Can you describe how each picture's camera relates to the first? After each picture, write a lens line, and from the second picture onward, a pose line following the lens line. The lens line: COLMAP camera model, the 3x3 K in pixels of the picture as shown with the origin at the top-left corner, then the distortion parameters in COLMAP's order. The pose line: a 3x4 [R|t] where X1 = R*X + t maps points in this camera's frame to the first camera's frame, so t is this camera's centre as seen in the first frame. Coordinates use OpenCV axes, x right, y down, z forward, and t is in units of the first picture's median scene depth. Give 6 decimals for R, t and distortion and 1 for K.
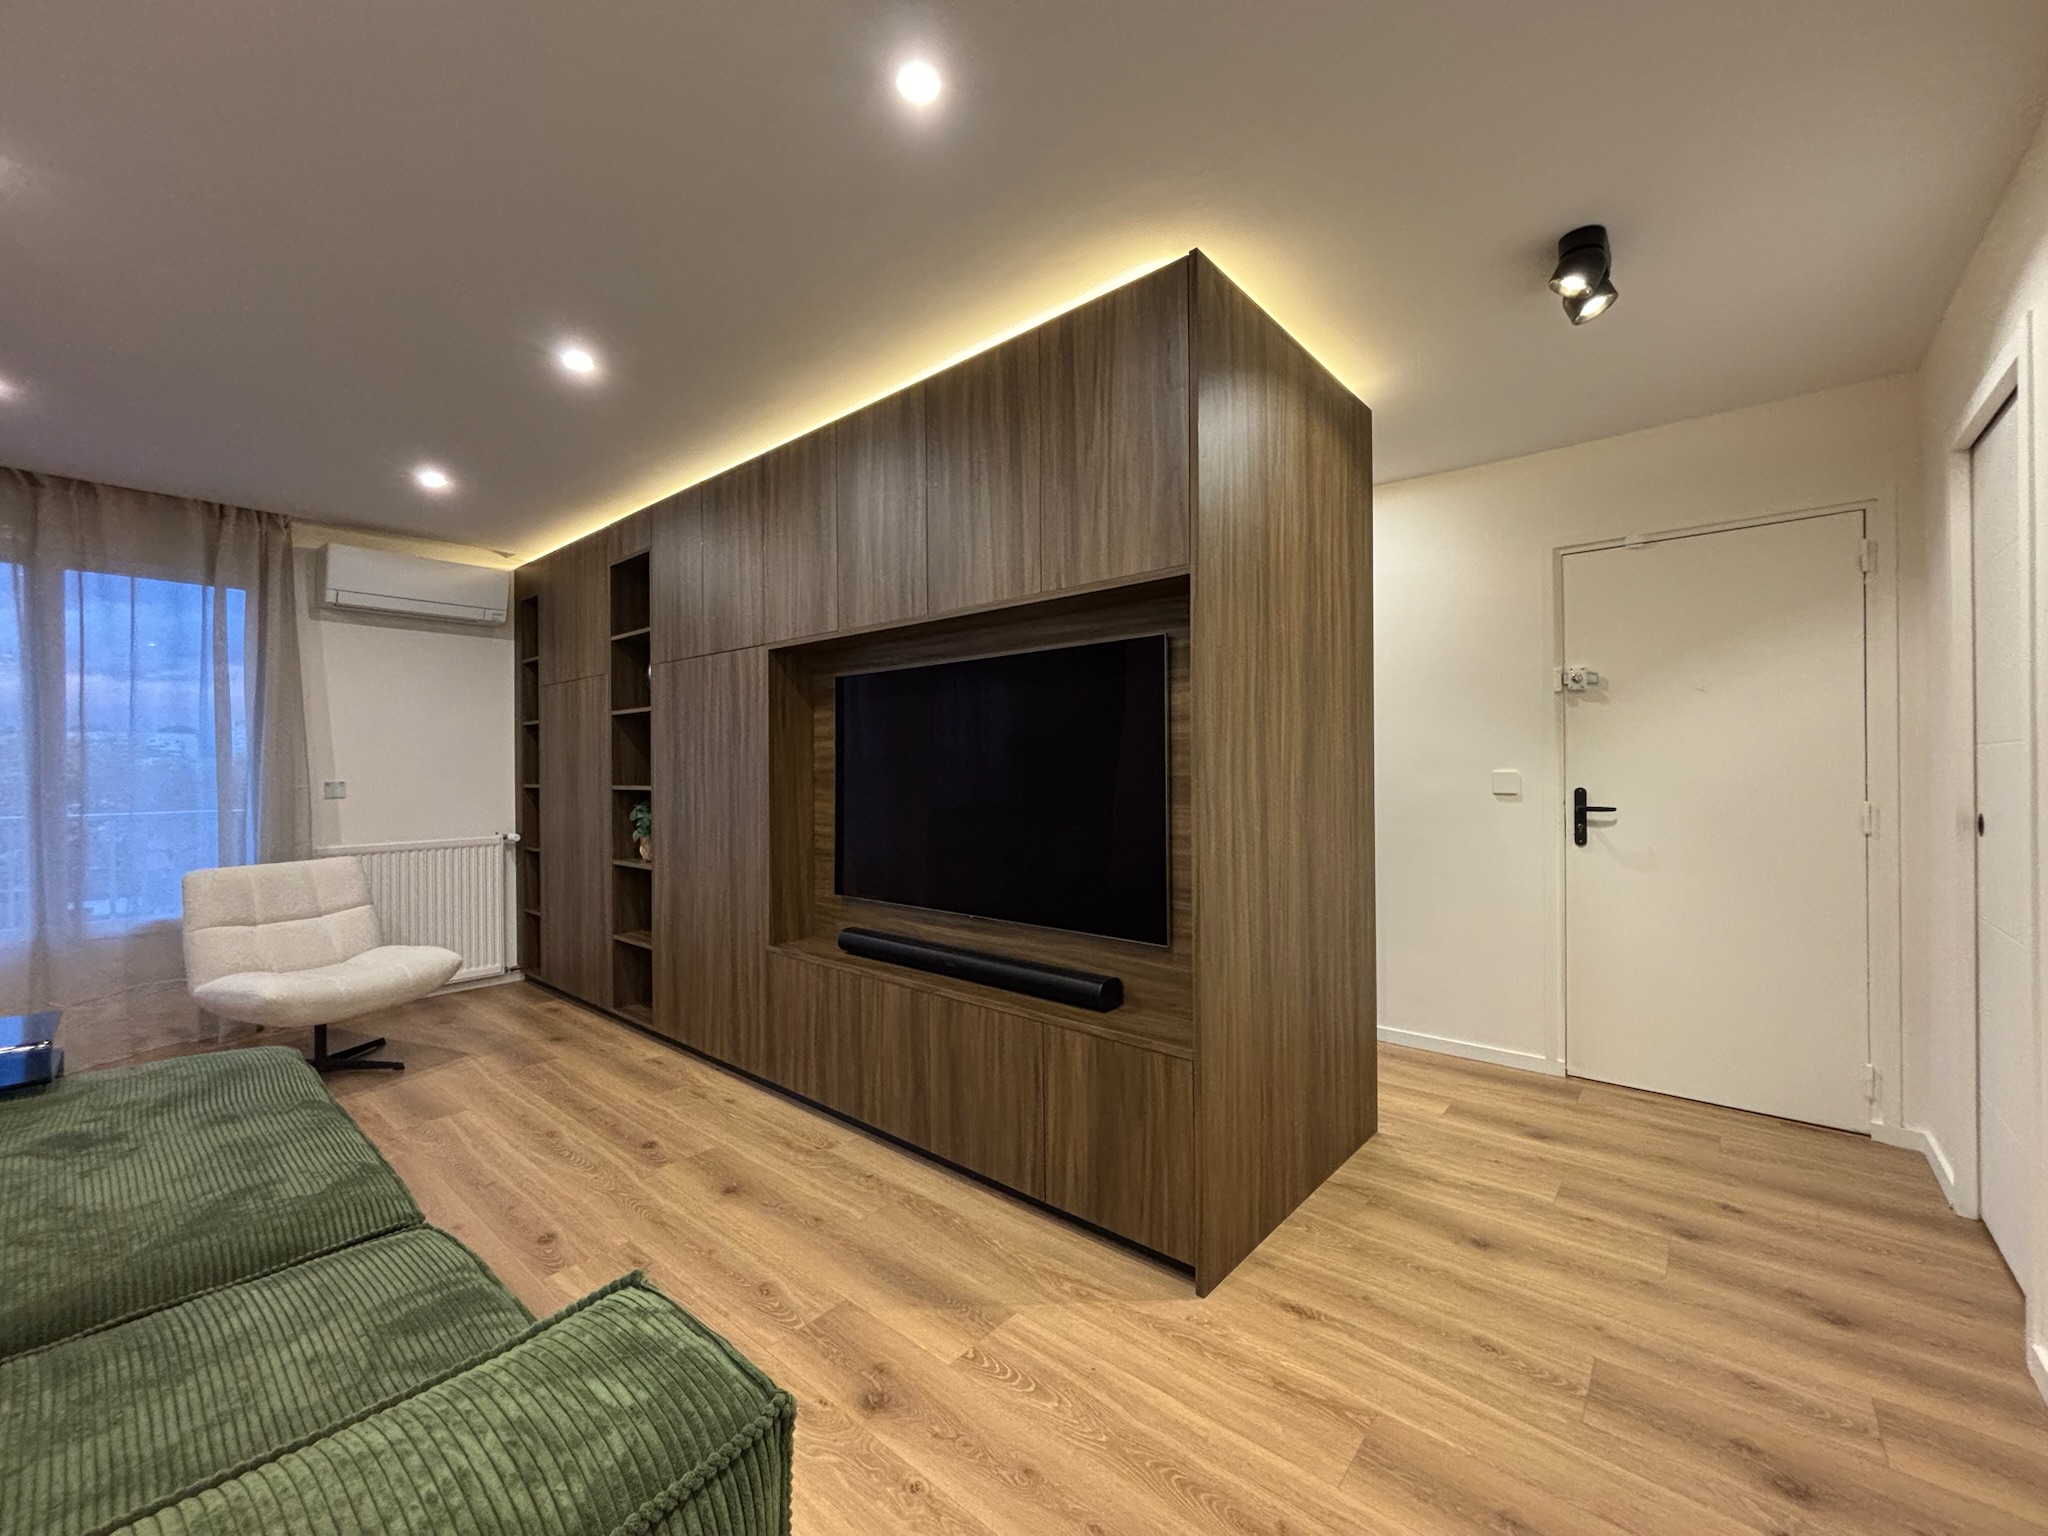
lens RADIAL K [[827.0, 0, 1024.0], [0, 827.0, 768.0], [0, 0, 1]] dist [-0.002943, 0.000118]
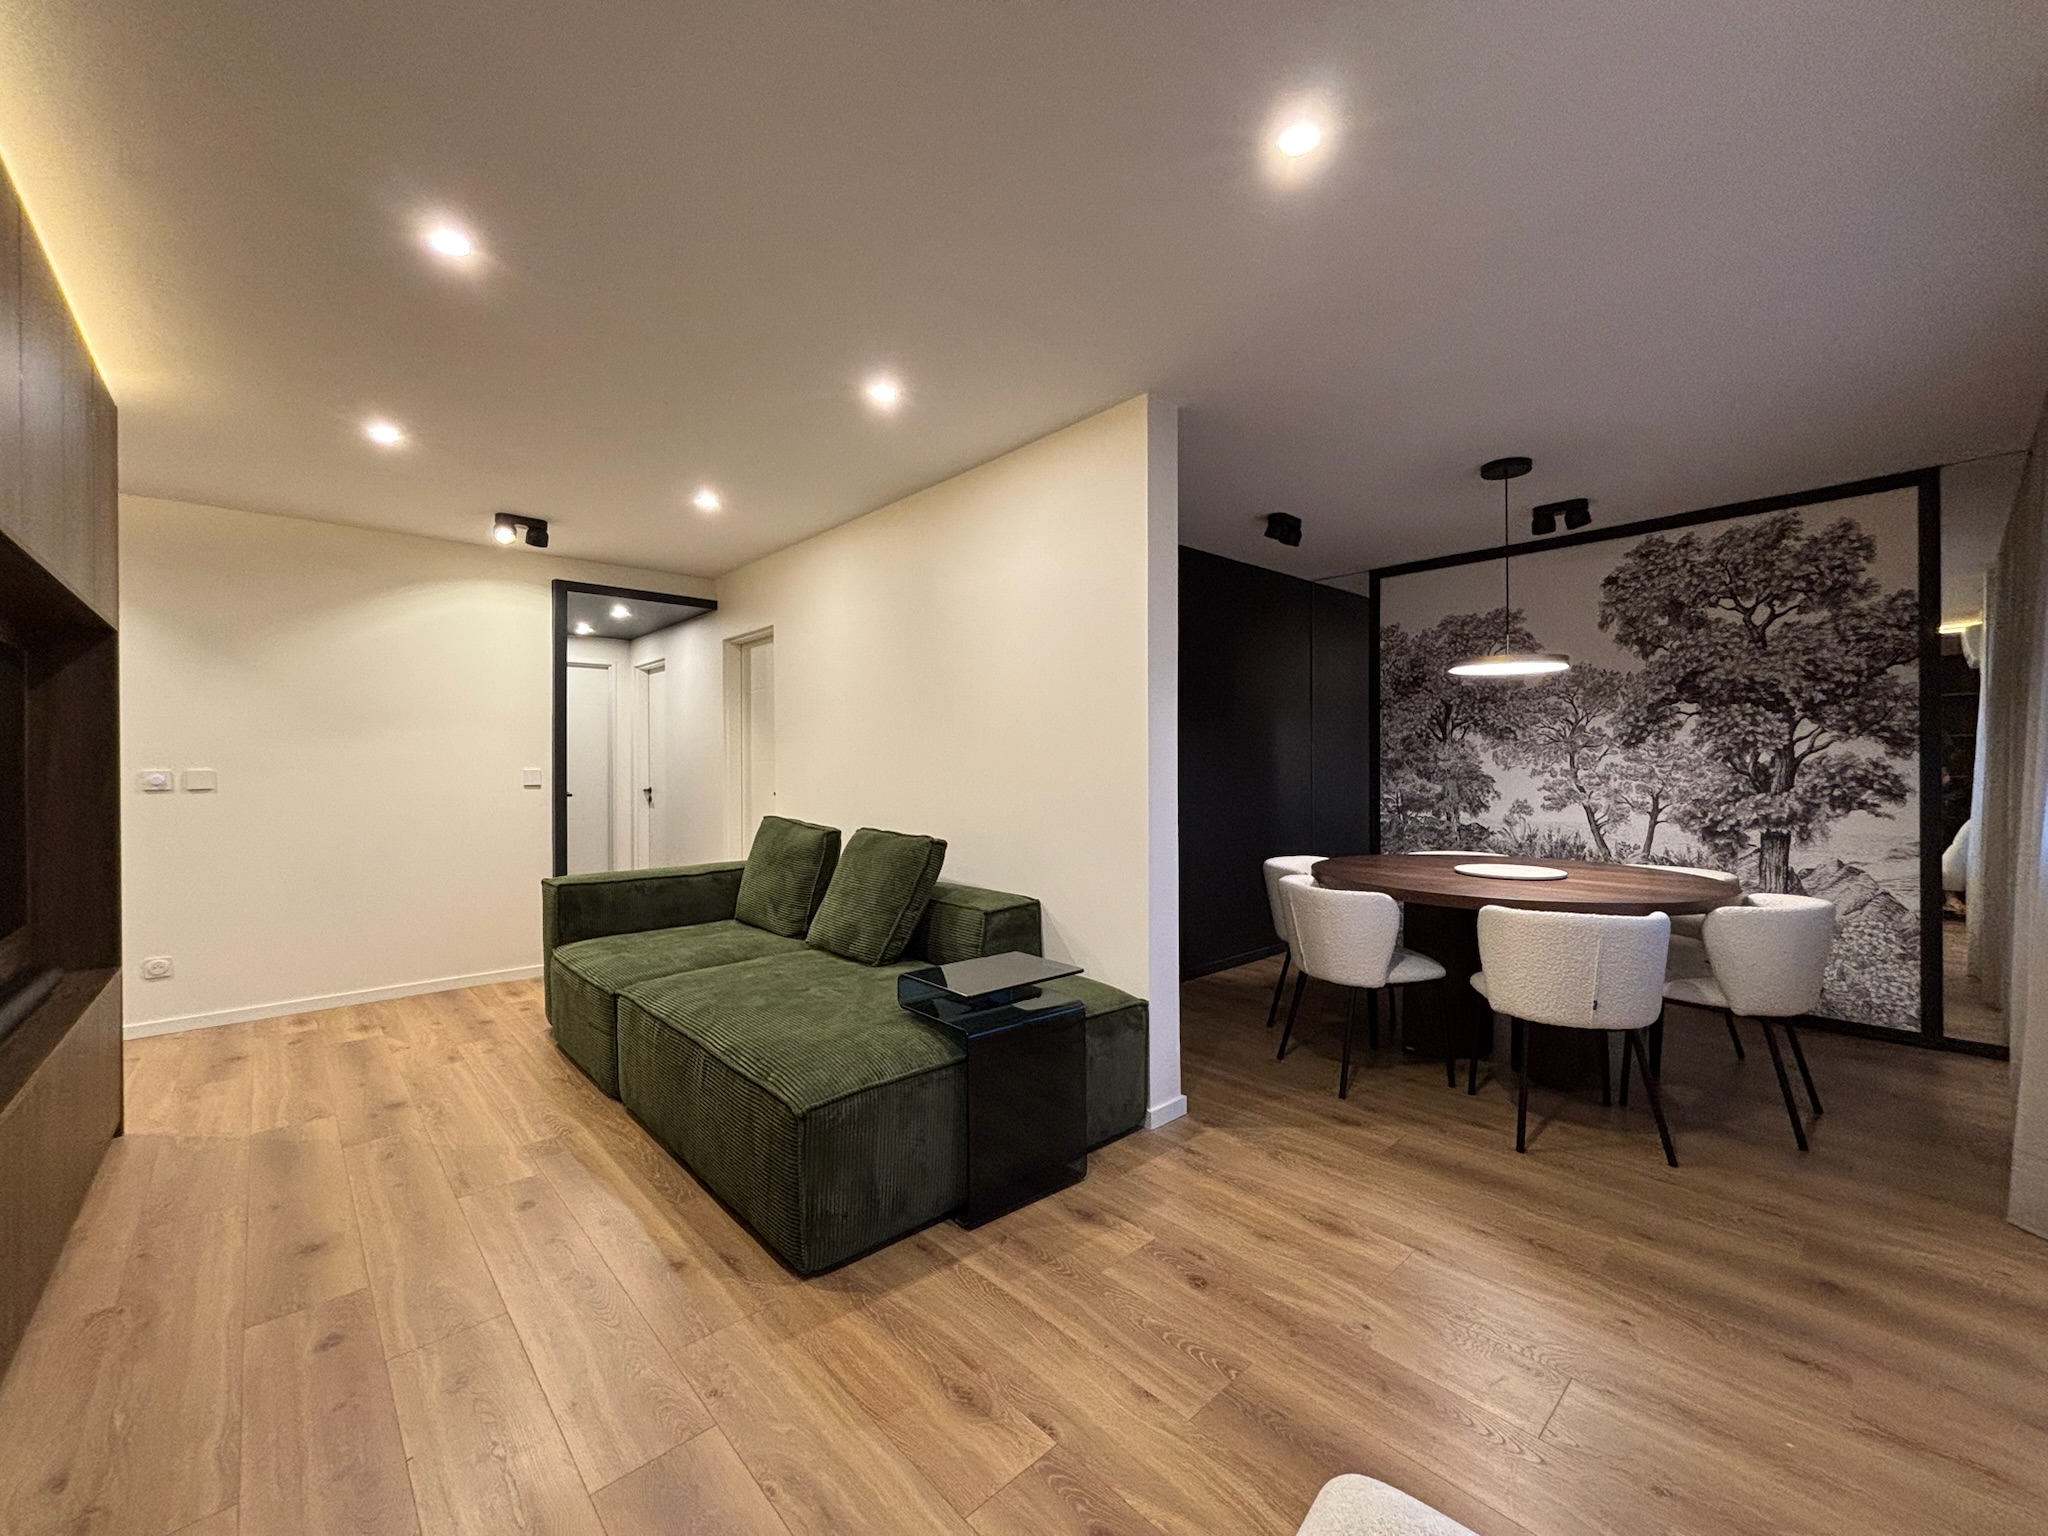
lens RADIAL K [[827.0, 0, 1024.0], [0, 827.0, 768.0], [0, 0, 1]] dist [-0.002943, 0.000118]
pose [[-0.992616, 0.008311, 0.121012, -1.052692], [0.008307, 0.999965, -0.000534, 0.009551], [-0.121013, 0.000476, -0.992651, 1.544208]]
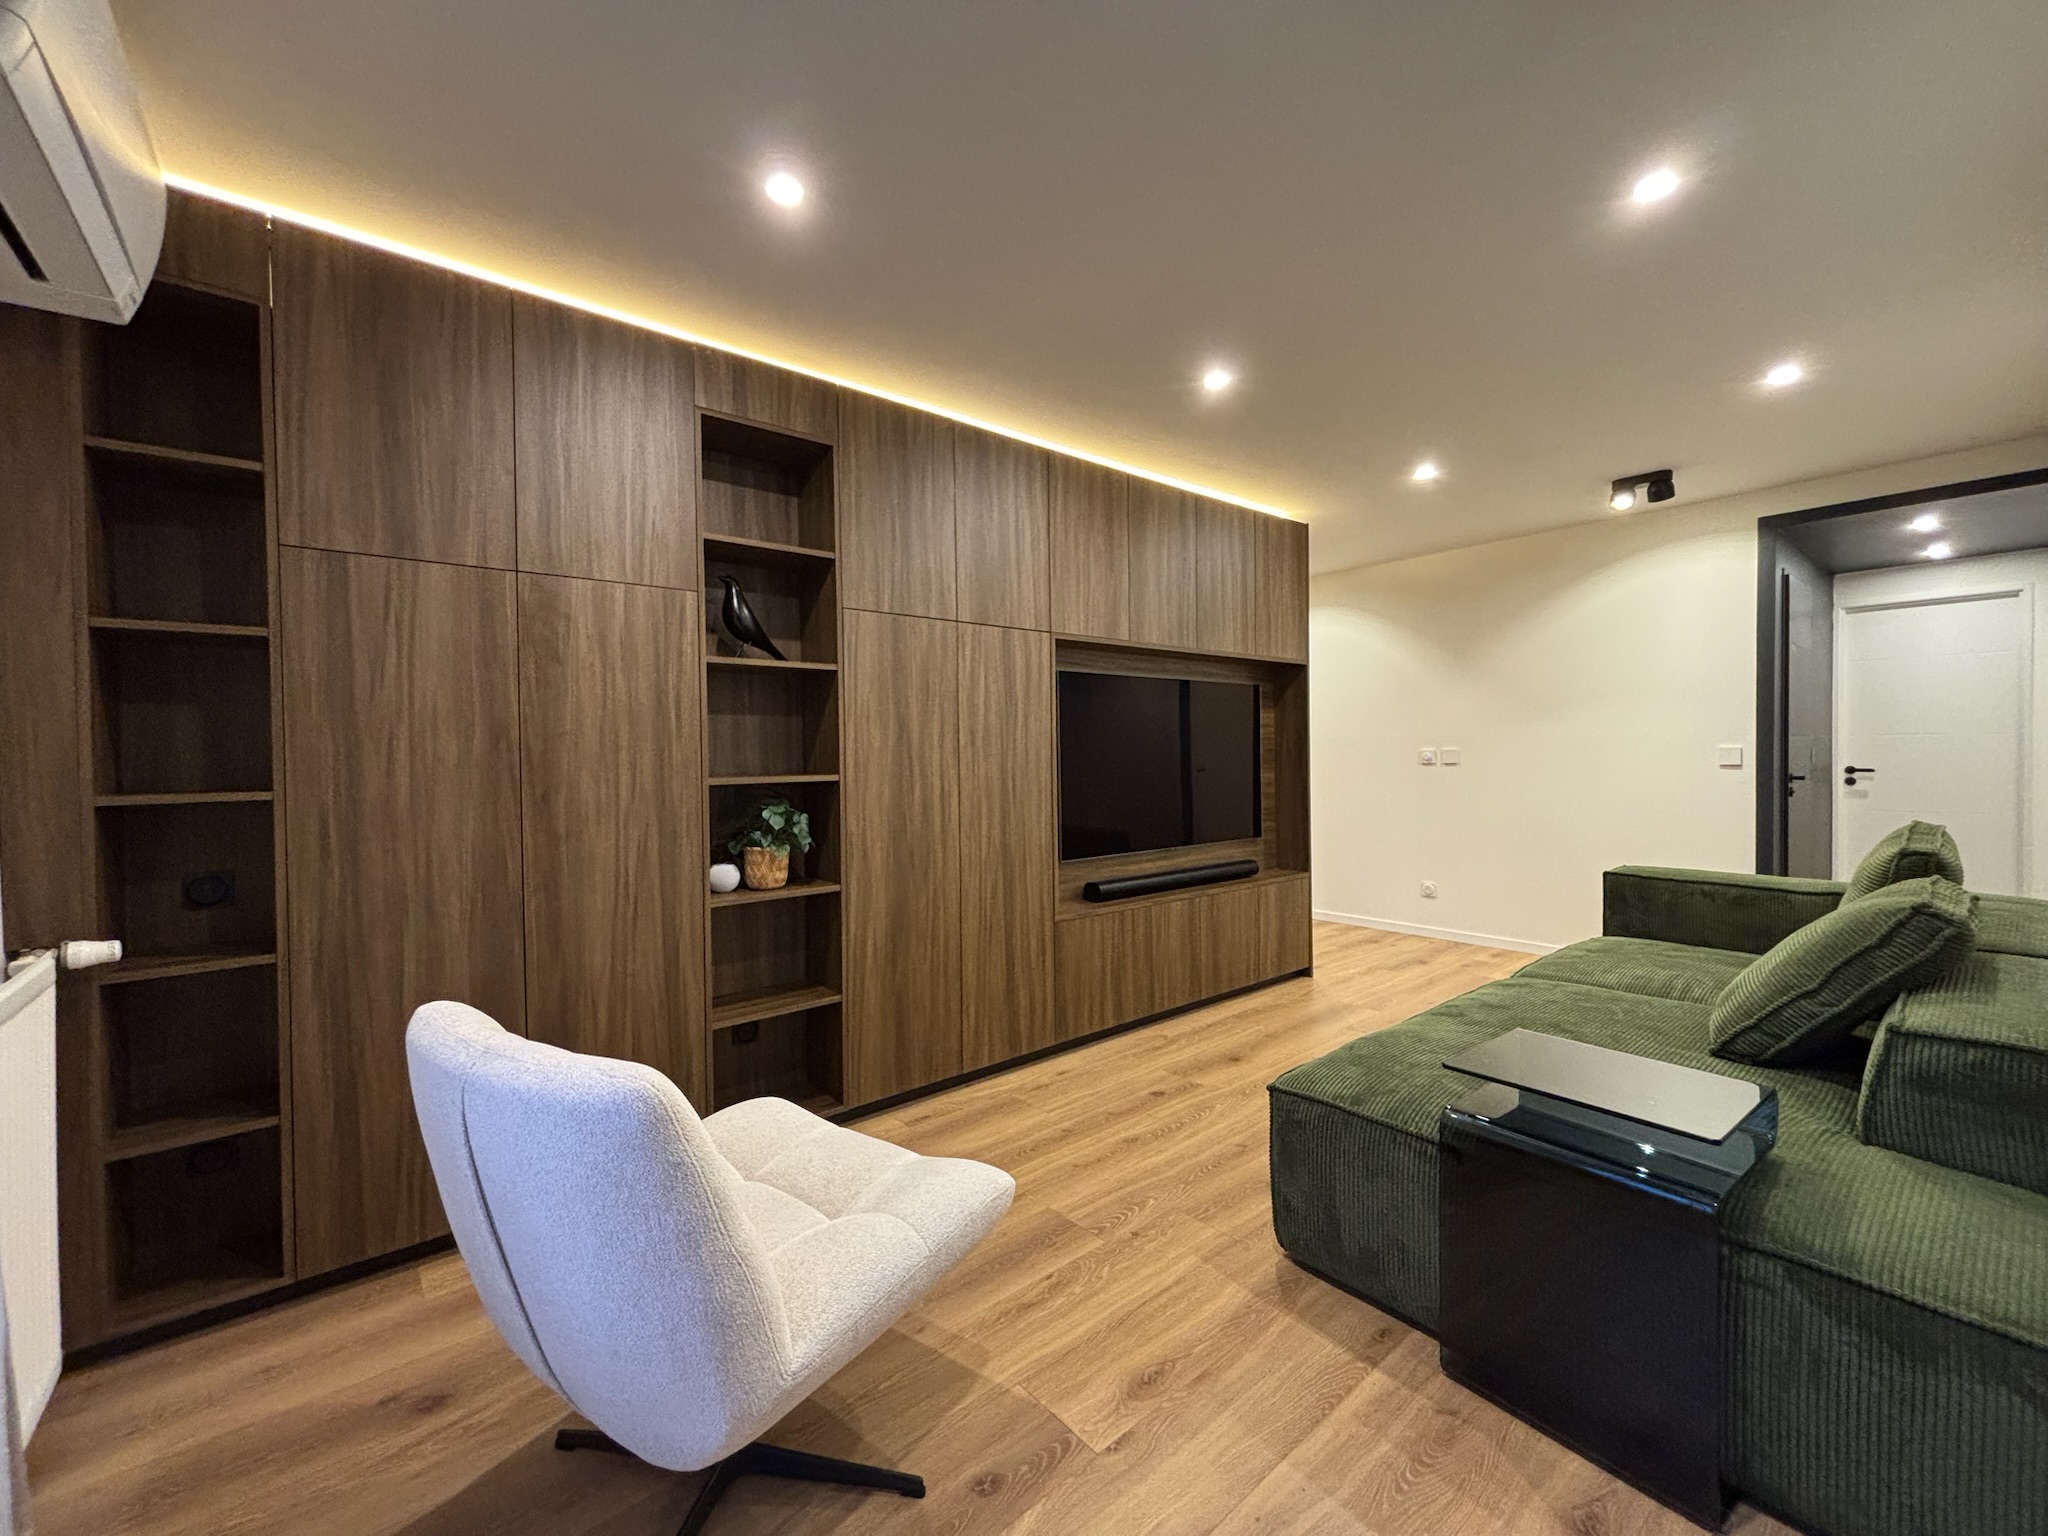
lens RADIAL K [[820.2, 0, 1024.0], [0, 820.2, 768.0], [0, 0, 1]] dist [0.003357, -0.000338]
pose [[0.171452, -0.014316, 0.985088, -1.515022], [0.010174, 0.999867, 0.012760, 0.010092], [-0.985140, 0.007835, 0.171575, 0.964610]]
